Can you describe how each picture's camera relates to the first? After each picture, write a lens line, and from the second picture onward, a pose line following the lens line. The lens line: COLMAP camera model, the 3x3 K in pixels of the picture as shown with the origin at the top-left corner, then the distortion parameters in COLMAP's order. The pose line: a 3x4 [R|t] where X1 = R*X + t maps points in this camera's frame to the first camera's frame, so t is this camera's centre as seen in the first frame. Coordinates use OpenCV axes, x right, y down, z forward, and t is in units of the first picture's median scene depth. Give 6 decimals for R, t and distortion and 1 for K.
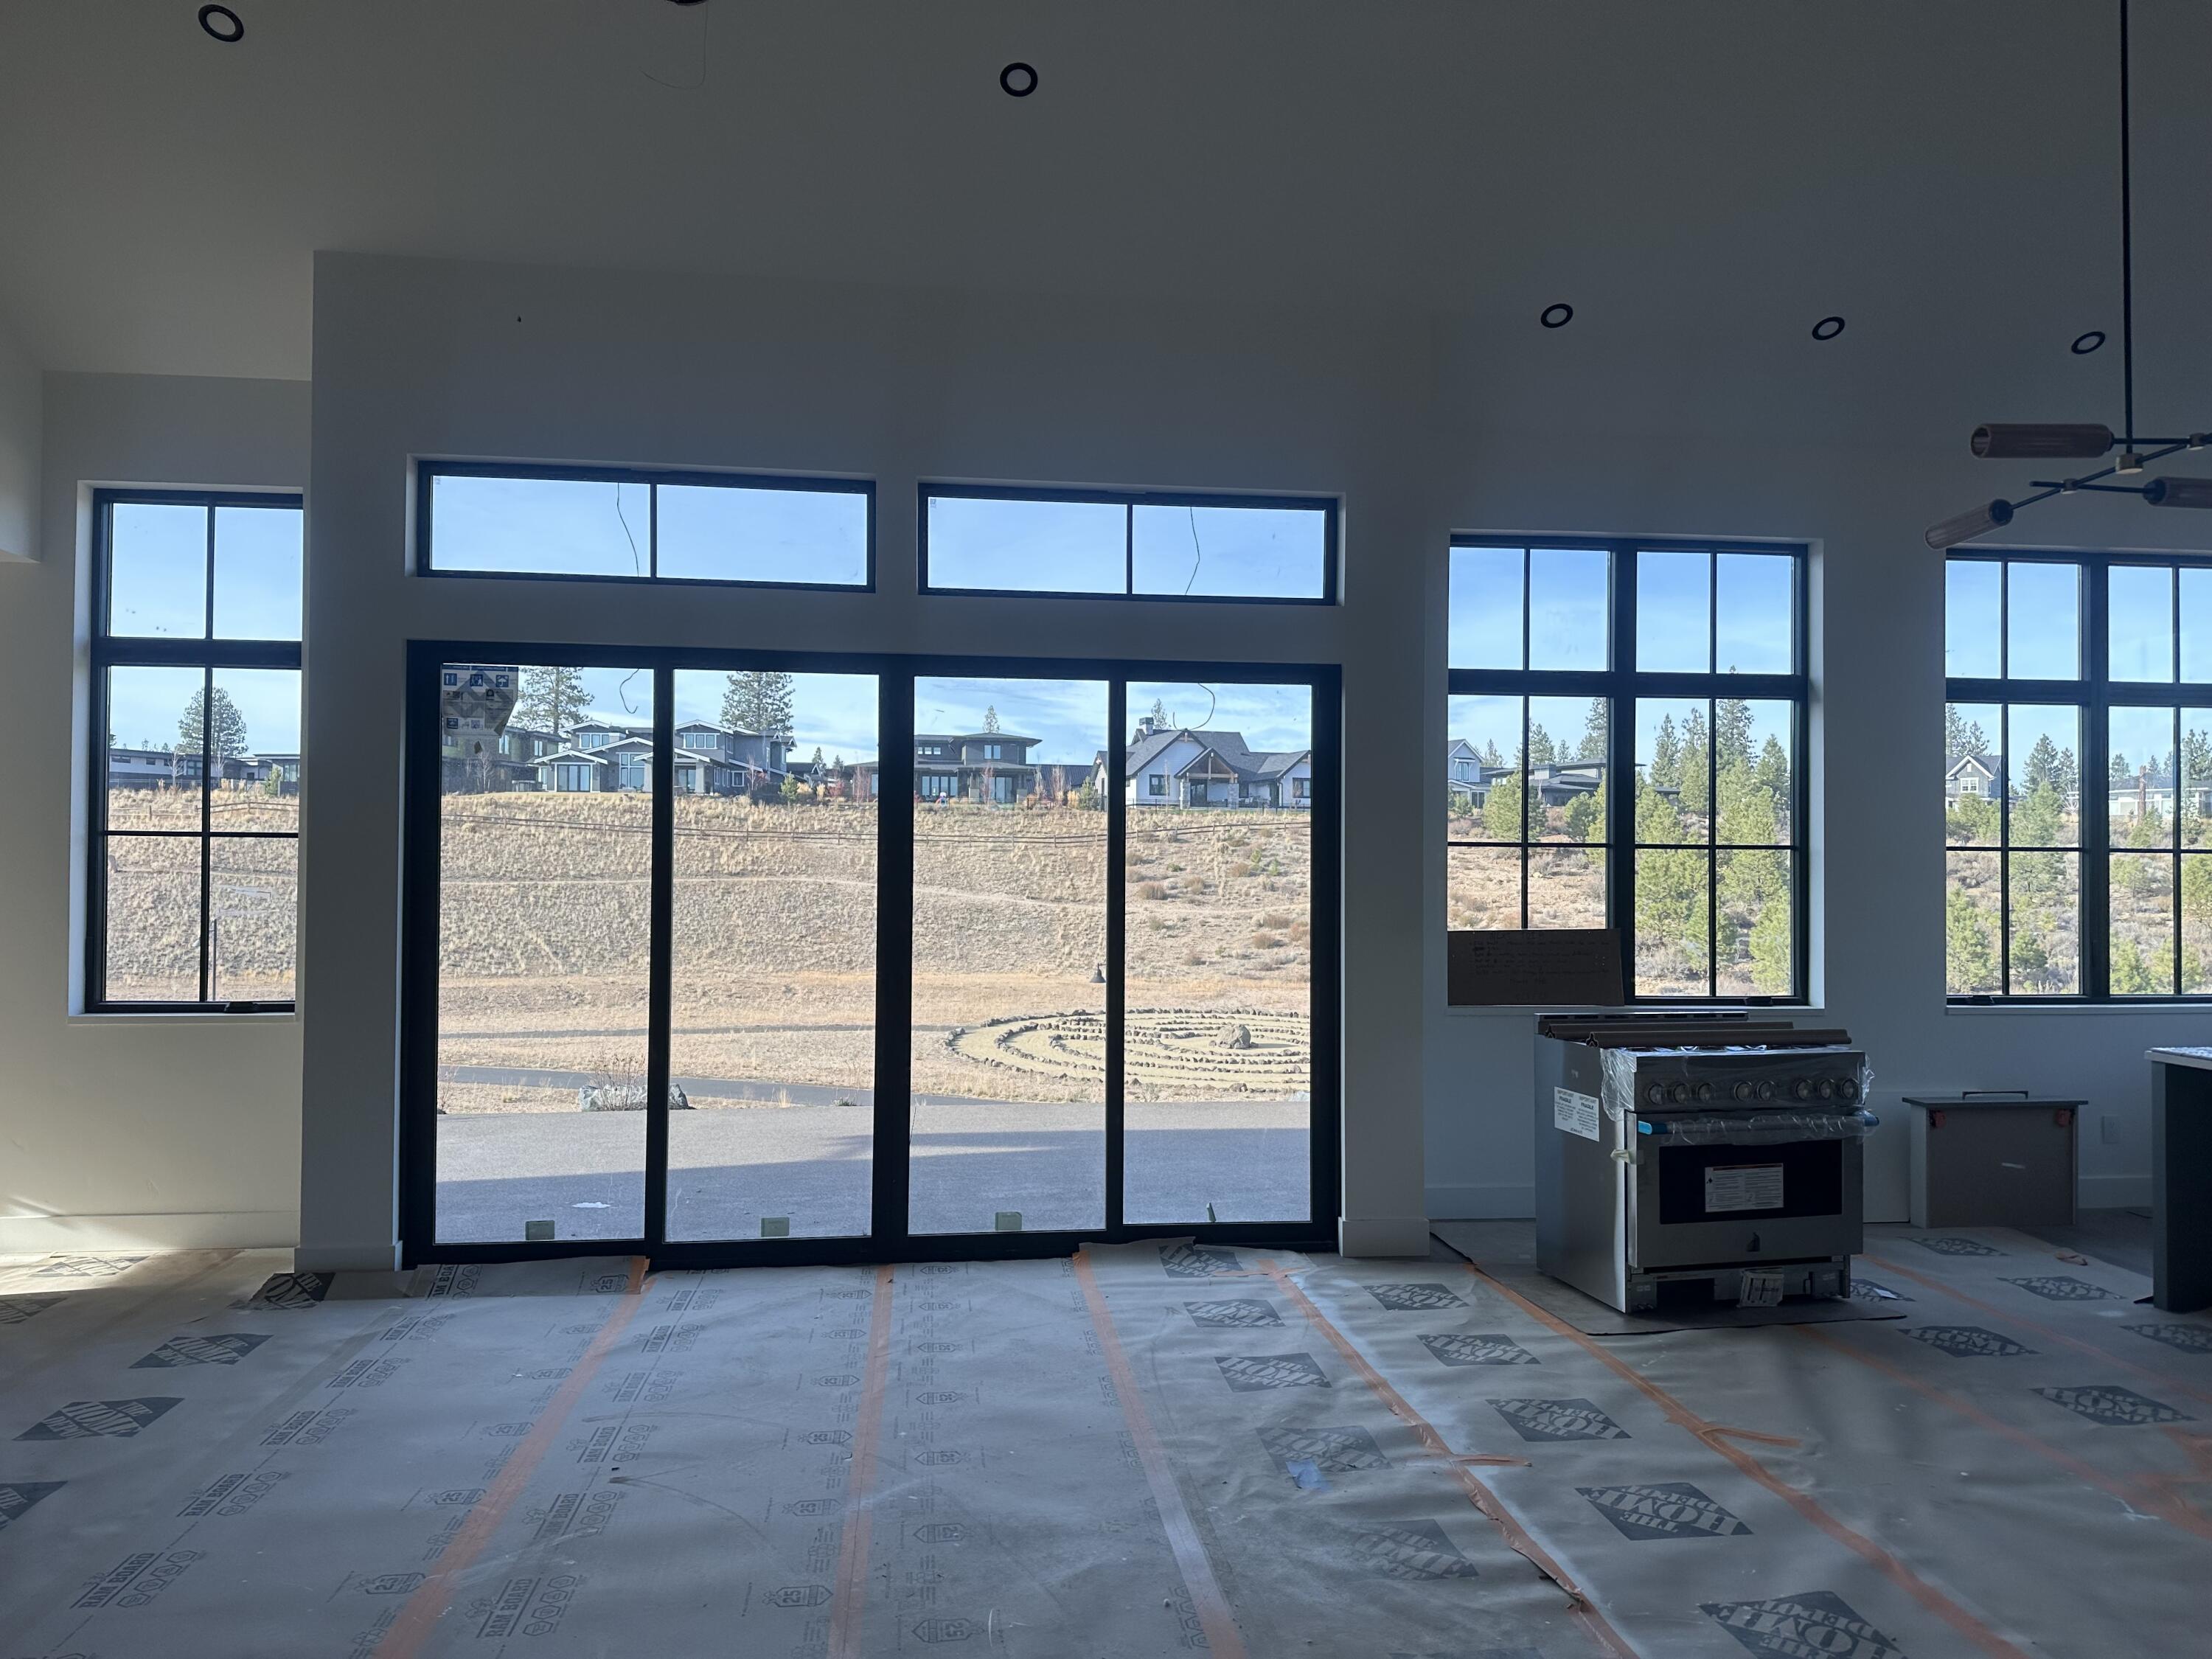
lens RADIAL K [[1564.4, 0, 1106.0], [0, 1564.4, 829.5], [0, 0, 1]] dist [0.029092, -0.027219]
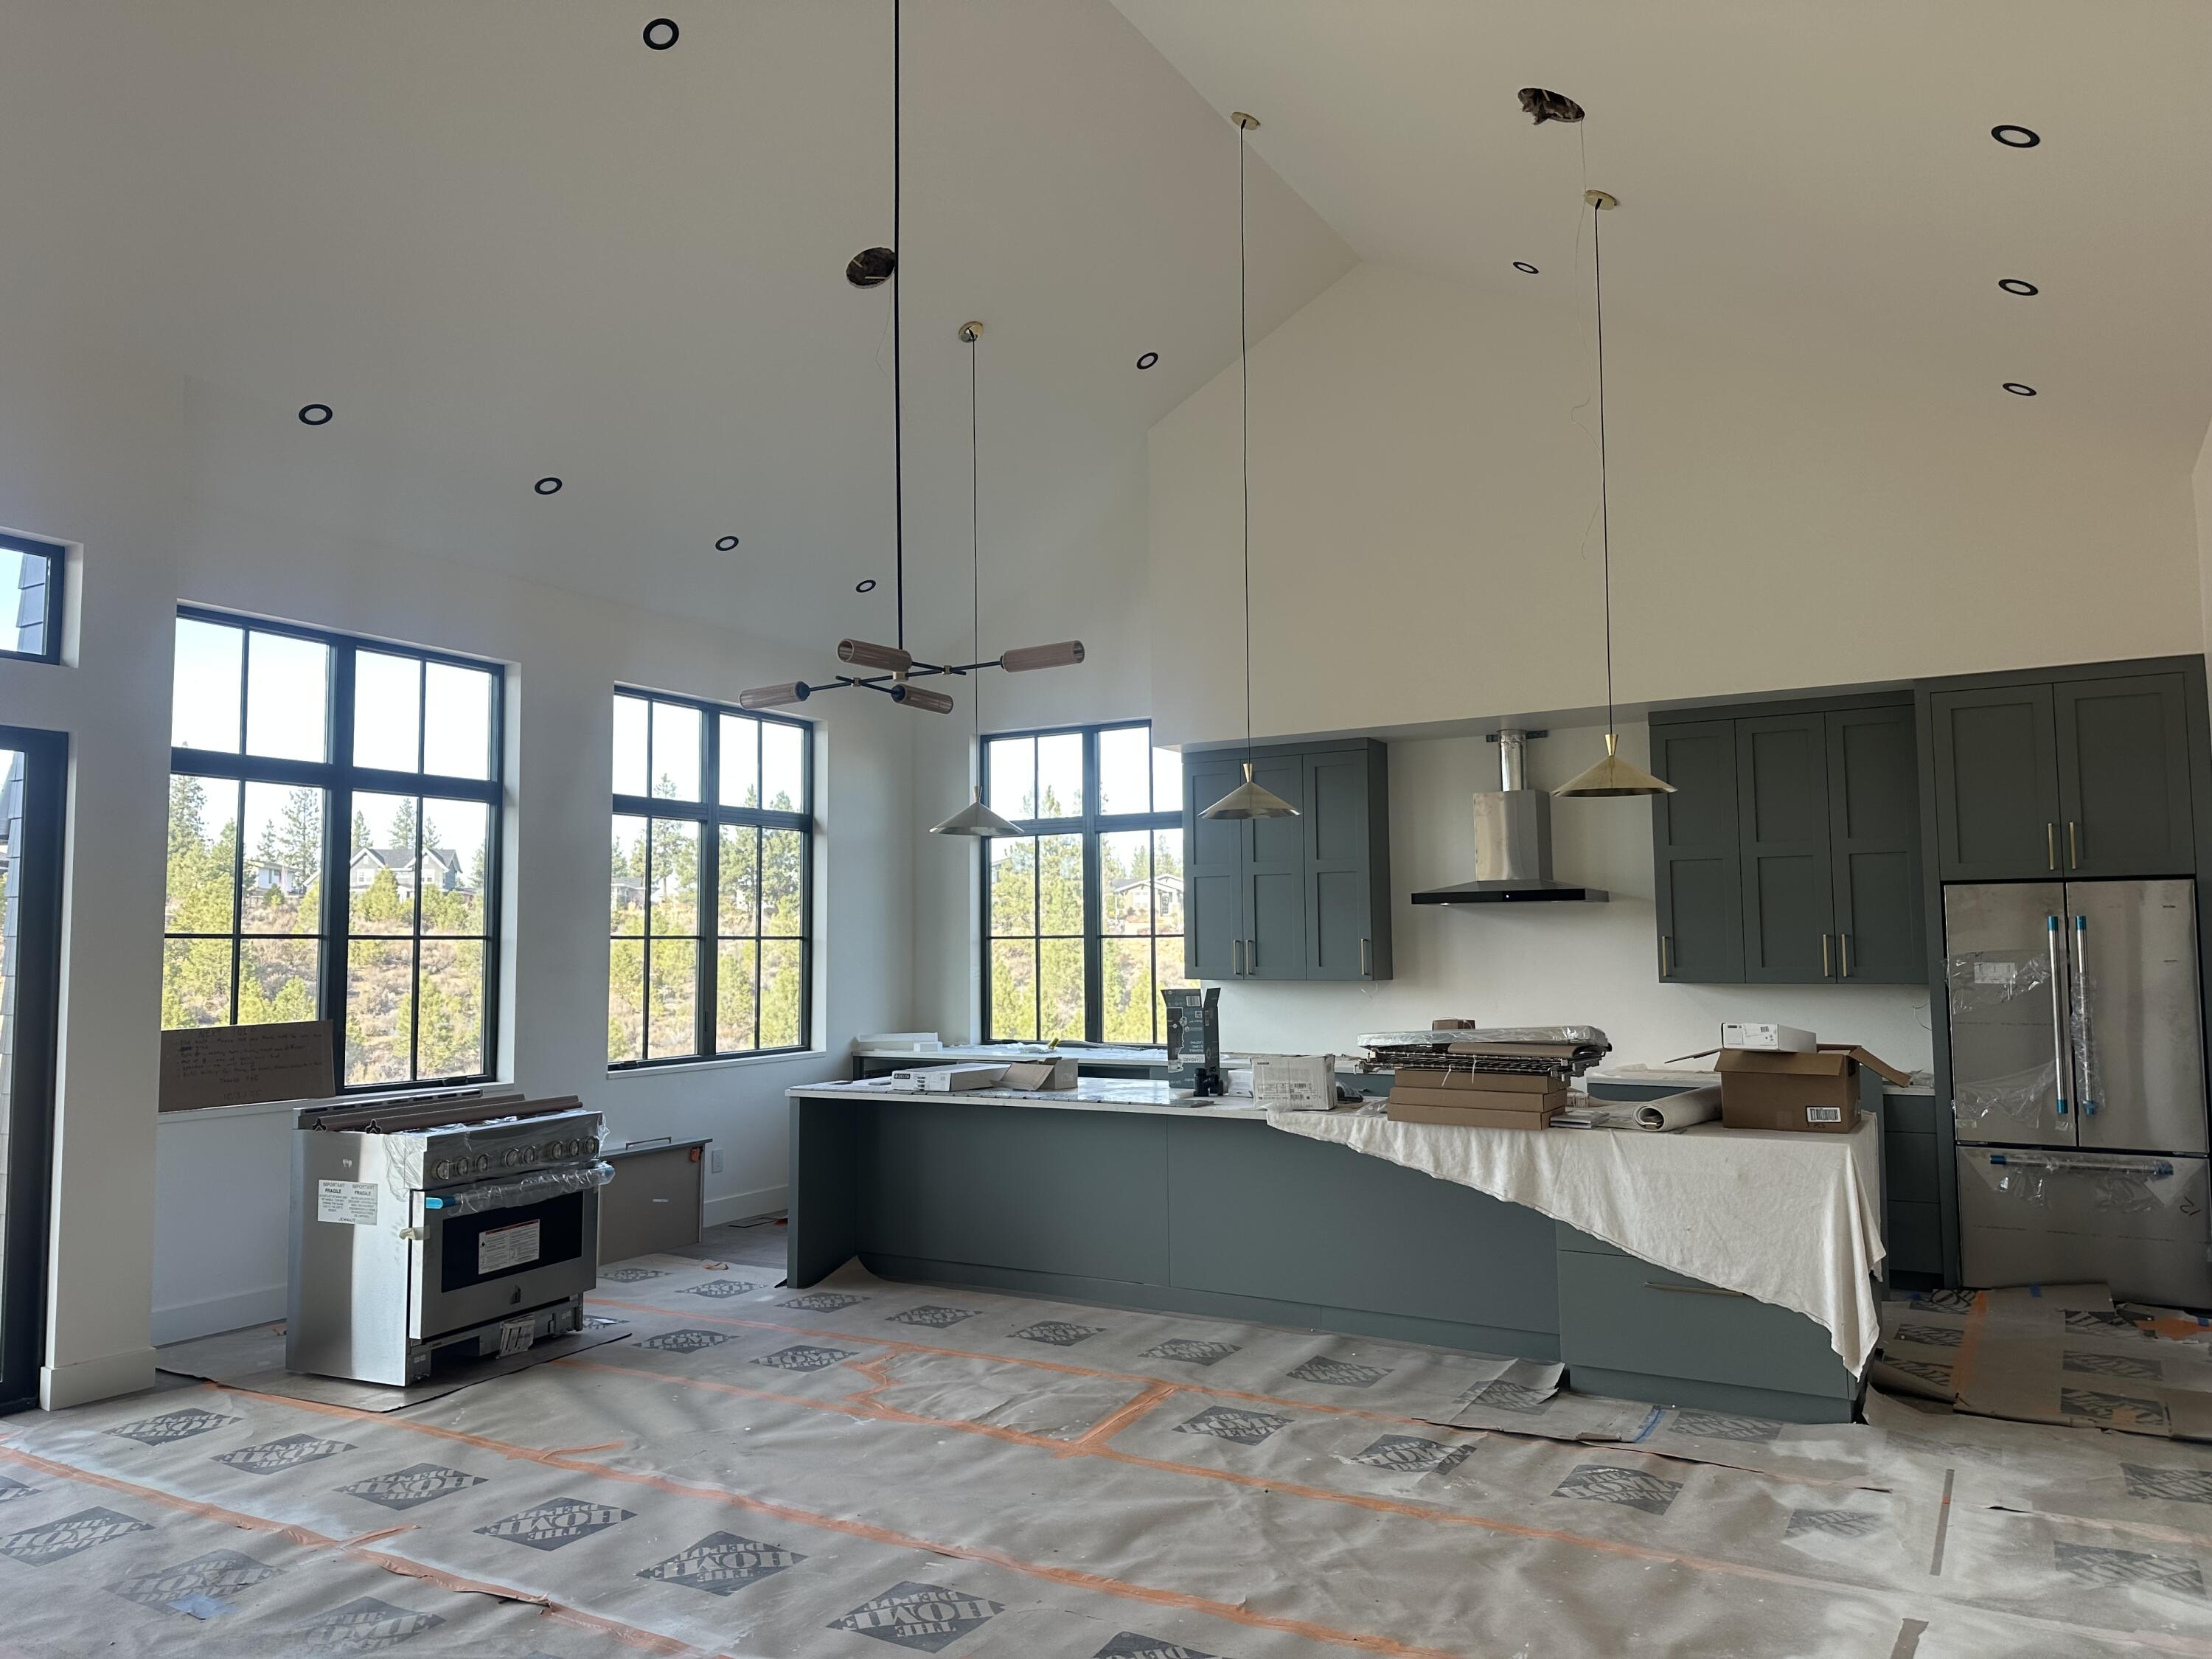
lens RADIAL K [[1564.4, 0, 1106.0], [0, 1564.4, 829.5], [0, 0, 1]] dist [0.029092, -0.027219]
pose [[0.613116, 0.048599, 0.788497, -0.231875], [-0.003918, 0.998281, -0.058482, -0.002005], [-0.789983, 0.032767, 0.612252, -0.019250]]
